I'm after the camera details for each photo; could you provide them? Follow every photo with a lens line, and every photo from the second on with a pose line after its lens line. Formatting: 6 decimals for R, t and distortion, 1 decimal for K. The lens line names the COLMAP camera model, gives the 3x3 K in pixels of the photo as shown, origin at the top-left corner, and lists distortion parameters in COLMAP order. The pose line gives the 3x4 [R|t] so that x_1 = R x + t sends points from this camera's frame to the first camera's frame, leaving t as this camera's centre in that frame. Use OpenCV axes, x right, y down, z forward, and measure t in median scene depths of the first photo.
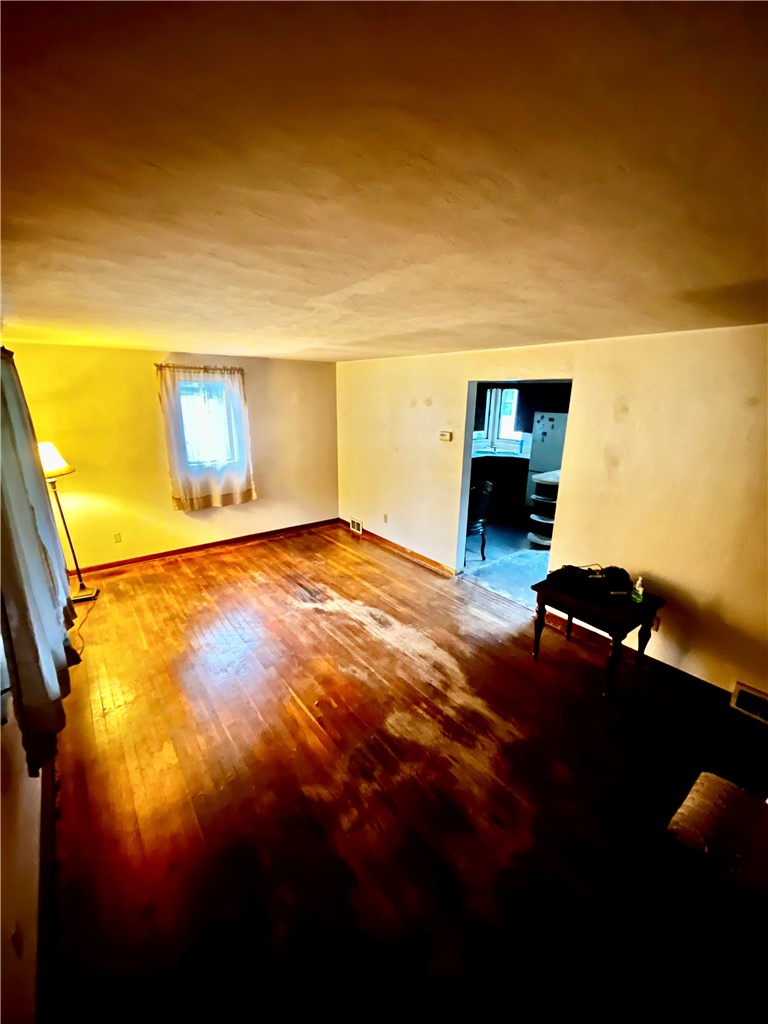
lens RADIAL K [[414.2, 0, 381.8], [0, 414.2, 512.7], [0, 0, 1]] dist [-0.000321, -0.000002]
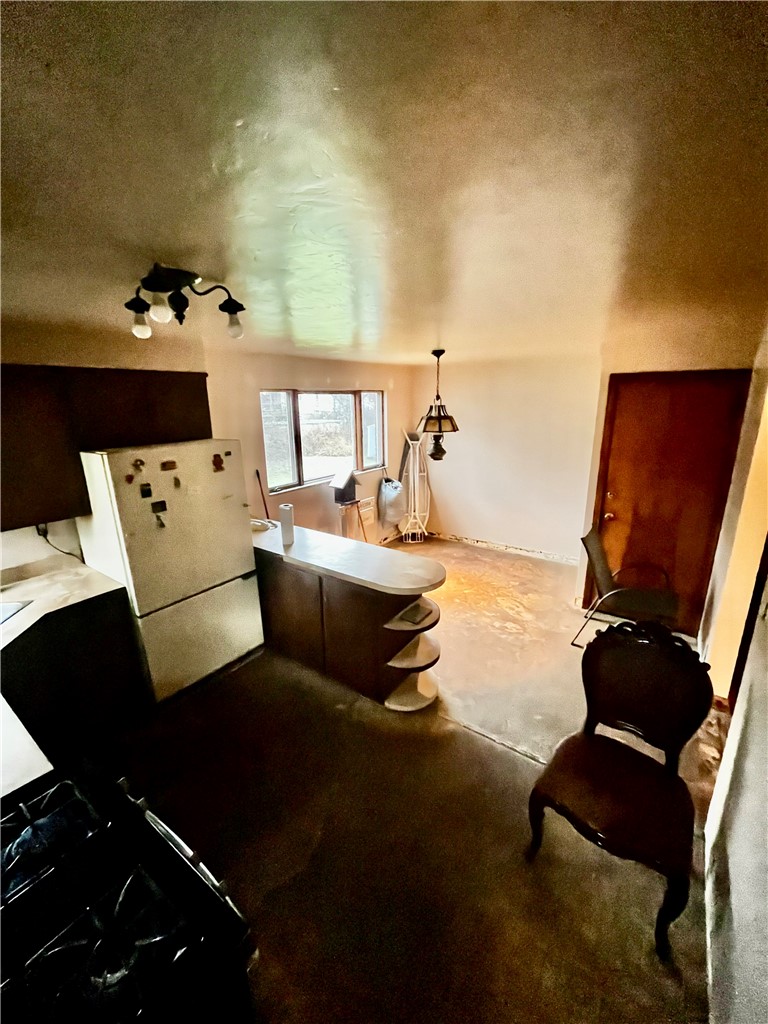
lens RADIAL K [[414.2, 0, 381.8], [0, 414.2, 512.7], [0, 0, 1]] dist [-0.000321, -0.000002]
pose [[-0.298146, -0.257393, 0.919161, 0.001180], [0.277477, 0.898000, 0.341472, -0.258924], [-0.913299, 0.356854, -0.196314, 0.907597]]
